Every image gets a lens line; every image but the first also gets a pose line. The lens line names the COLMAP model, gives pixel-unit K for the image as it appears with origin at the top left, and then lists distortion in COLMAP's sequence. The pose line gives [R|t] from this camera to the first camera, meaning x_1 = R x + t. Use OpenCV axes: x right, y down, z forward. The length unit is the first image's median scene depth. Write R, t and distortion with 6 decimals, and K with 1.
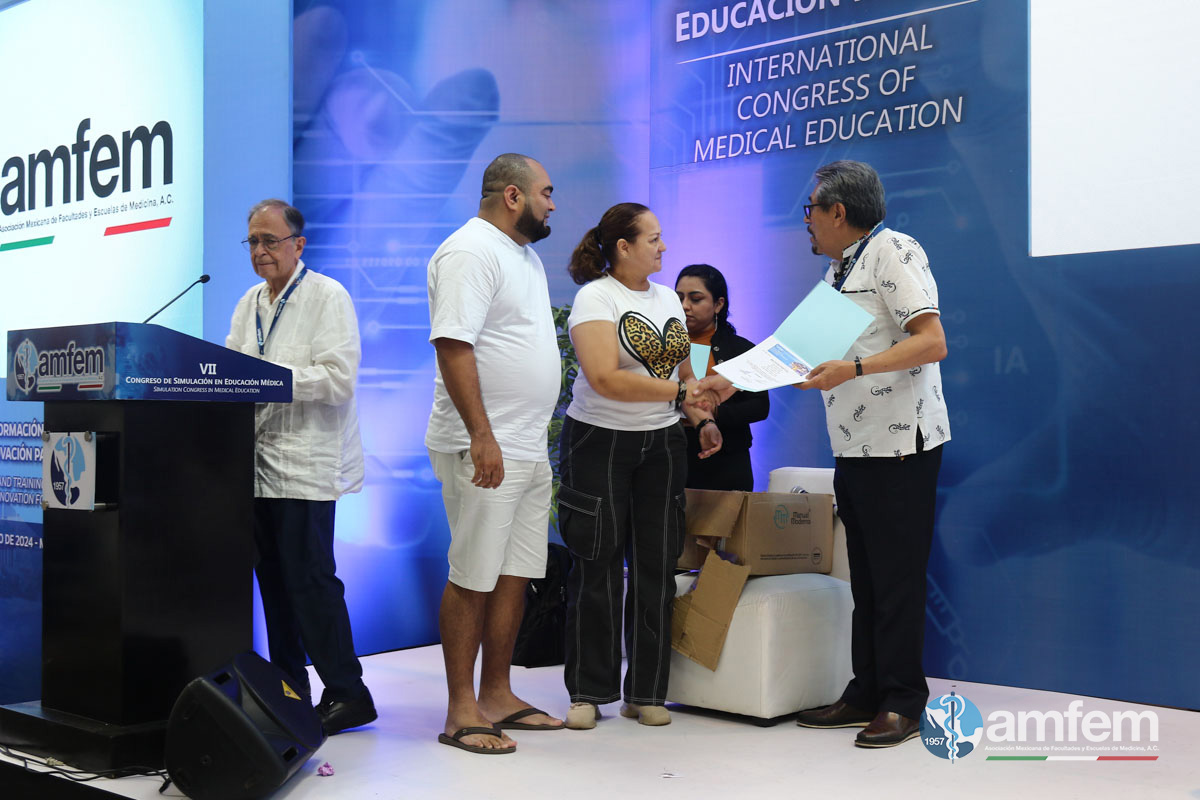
lens RADIAL K [[1532.4, 0, 600.0], [0, 1532.4, 400.0], [0, 0, 1]] dist [0.017357, -0.037240]
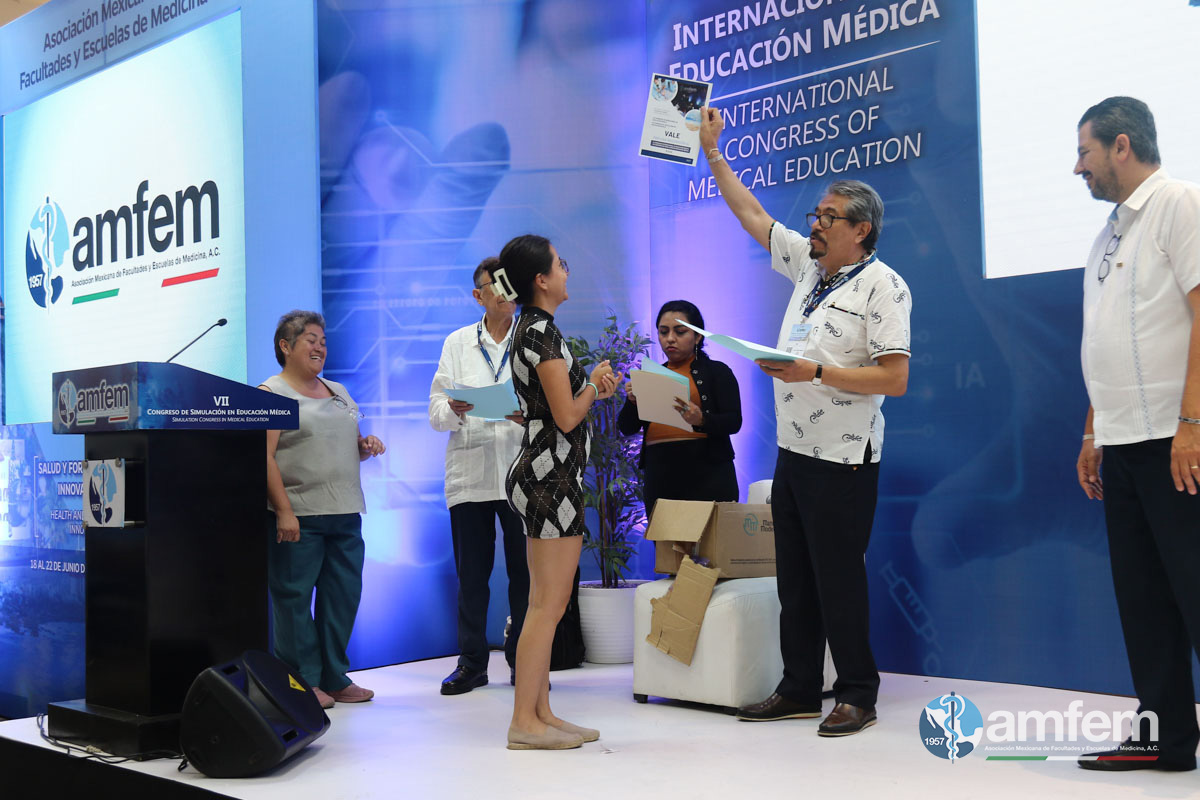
lens RADIAL K [[1552.2, 0, 600.0], [0, 1552.2, 400.0], [0, 0, 1]] dist [0.007808, 0.056816]
pose [[0.996968, -0.026641, -0.073104, 0.079348], [0.024827, 0.999364, -0.025606, 0.011288], [0.073739, 0.023713, 0.996996, -0.092763]]
